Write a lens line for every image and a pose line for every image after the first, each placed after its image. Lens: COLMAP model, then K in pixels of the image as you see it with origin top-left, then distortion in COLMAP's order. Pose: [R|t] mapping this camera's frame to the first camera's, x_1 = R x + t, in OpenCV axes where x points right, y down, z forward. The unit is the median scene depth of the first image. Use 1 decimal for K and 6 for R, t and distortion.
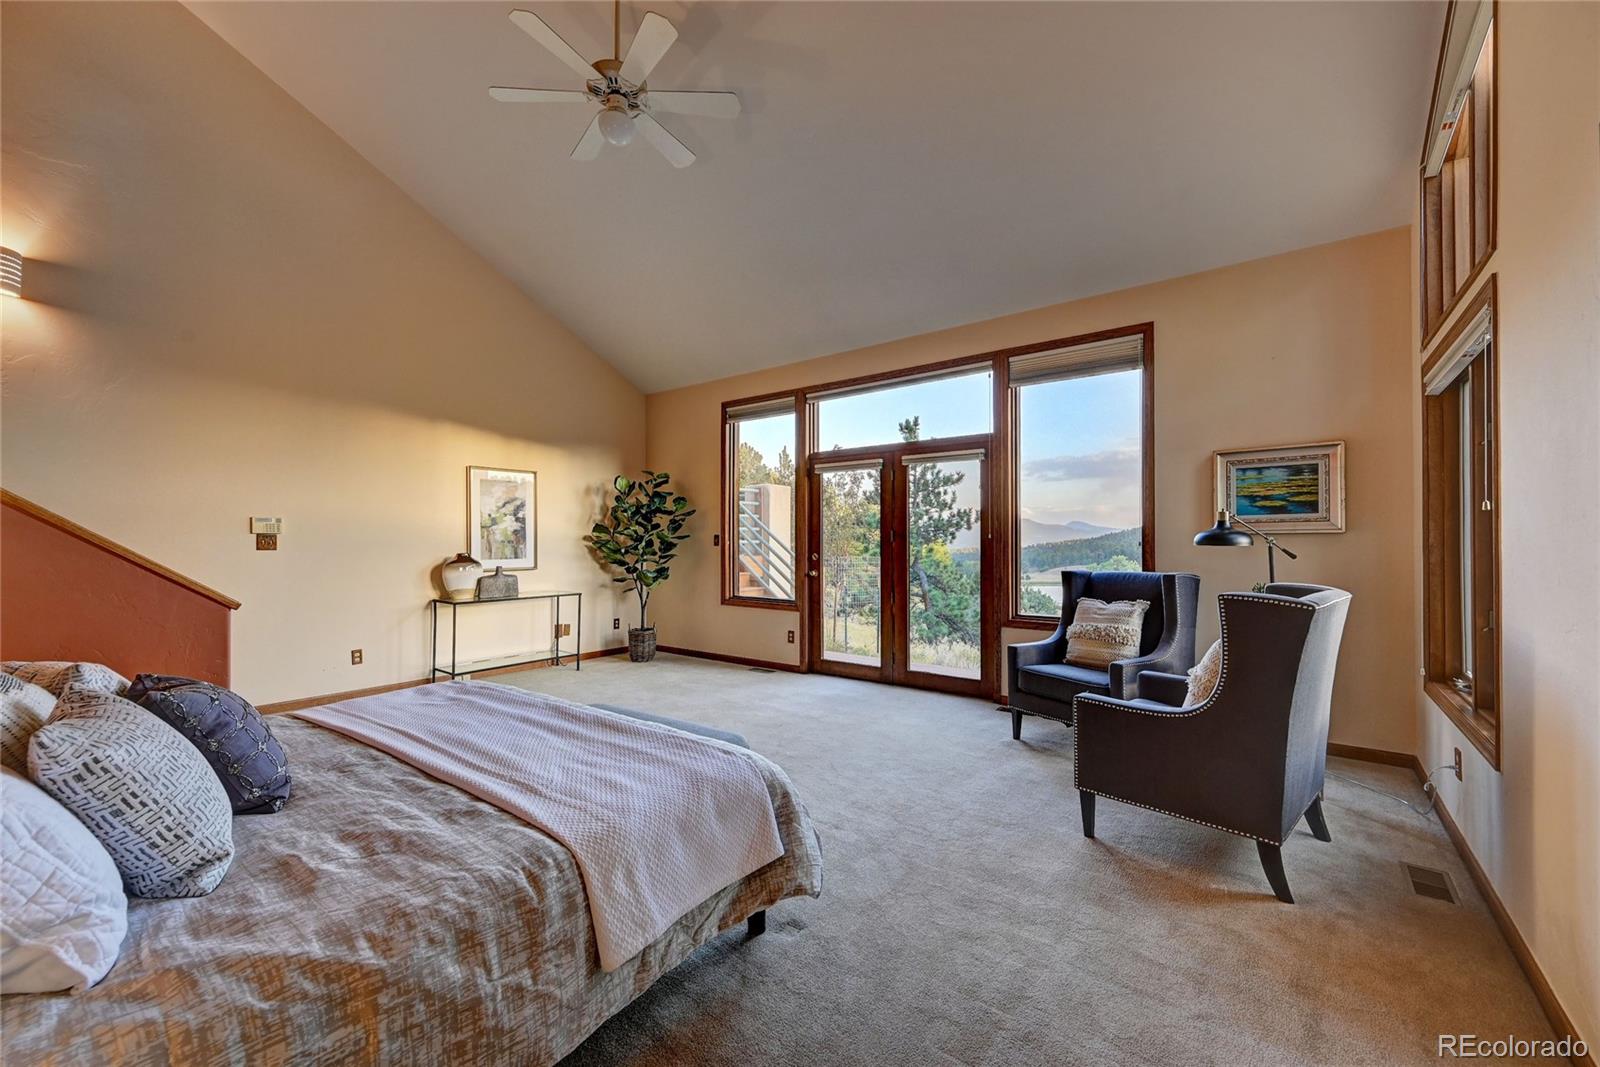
lens RADIAL K [[628.0, 0, 800.1], [0, 628.0, 538.5], [0, 0, 1]] dist [-0.002926, 0.000592]
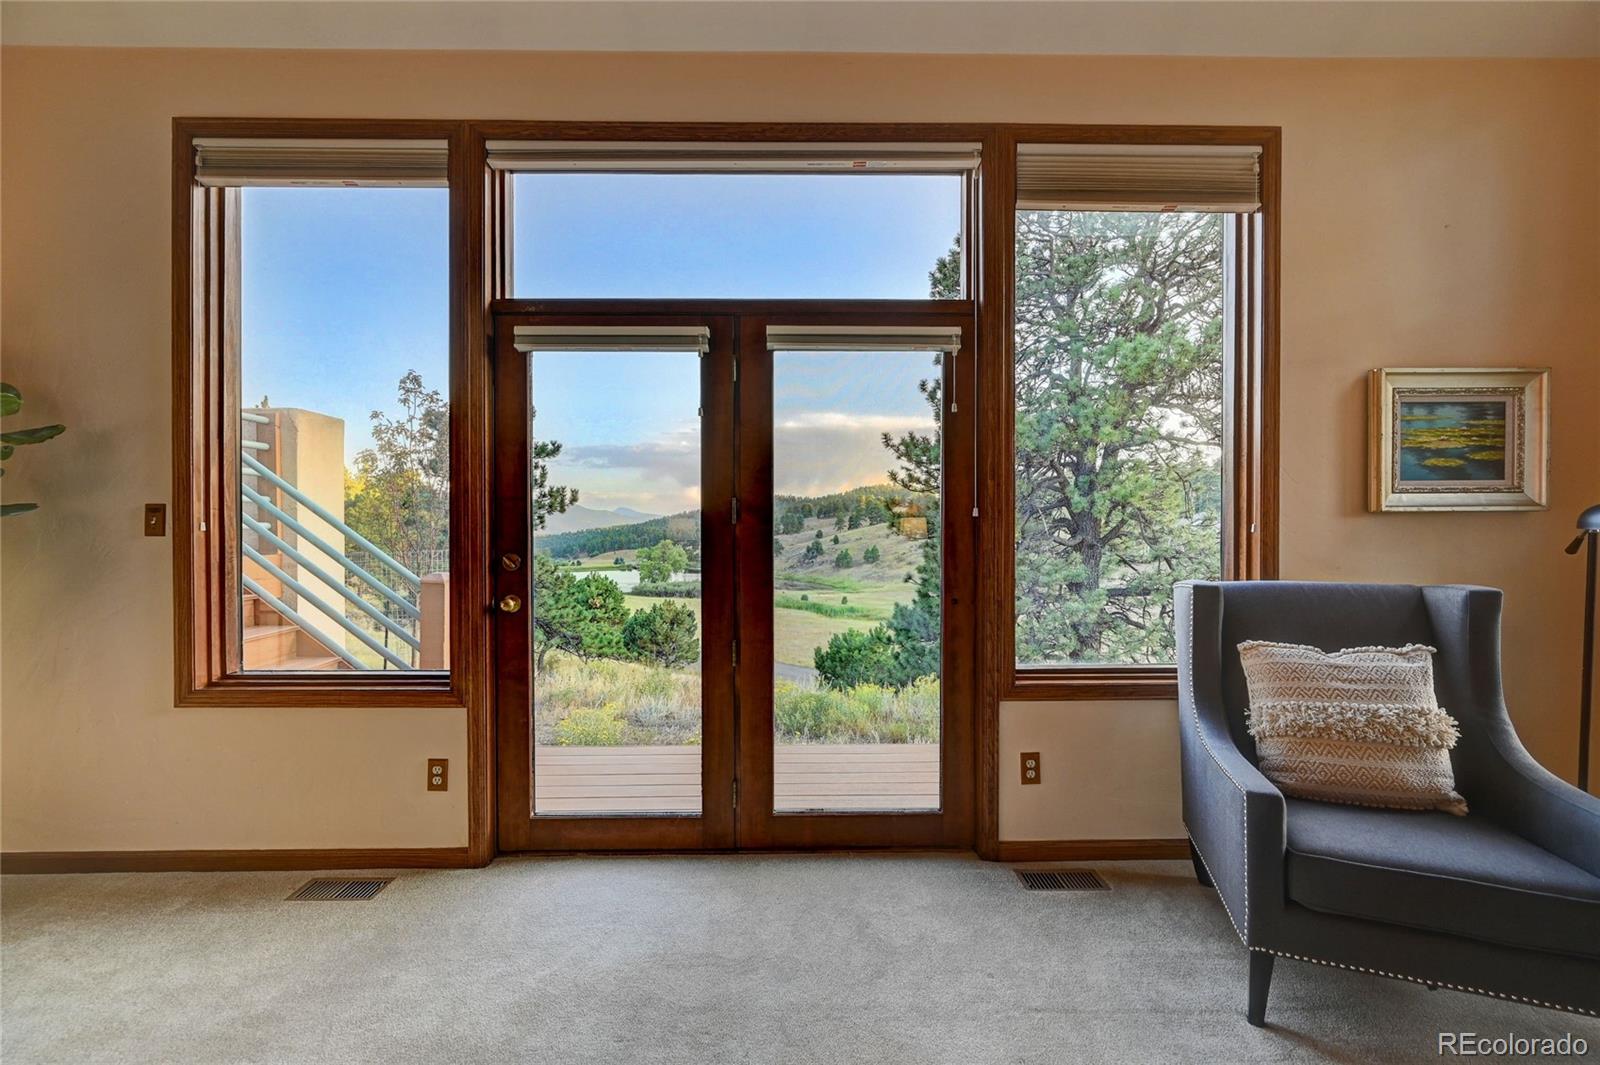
lens RADIAL K [[640.8, 0, 800.6], [0, 640.8, 532.8], [0, 0, 1]] dist [-0.002278, -0.000340]
pose [[0.780845, -0.004891, 0.624705, -0.085349], [-0.003947, 0.999911, 0.012762, 0.004968], [-0.624712, -0.012431, 0.780756, 0.569220]]
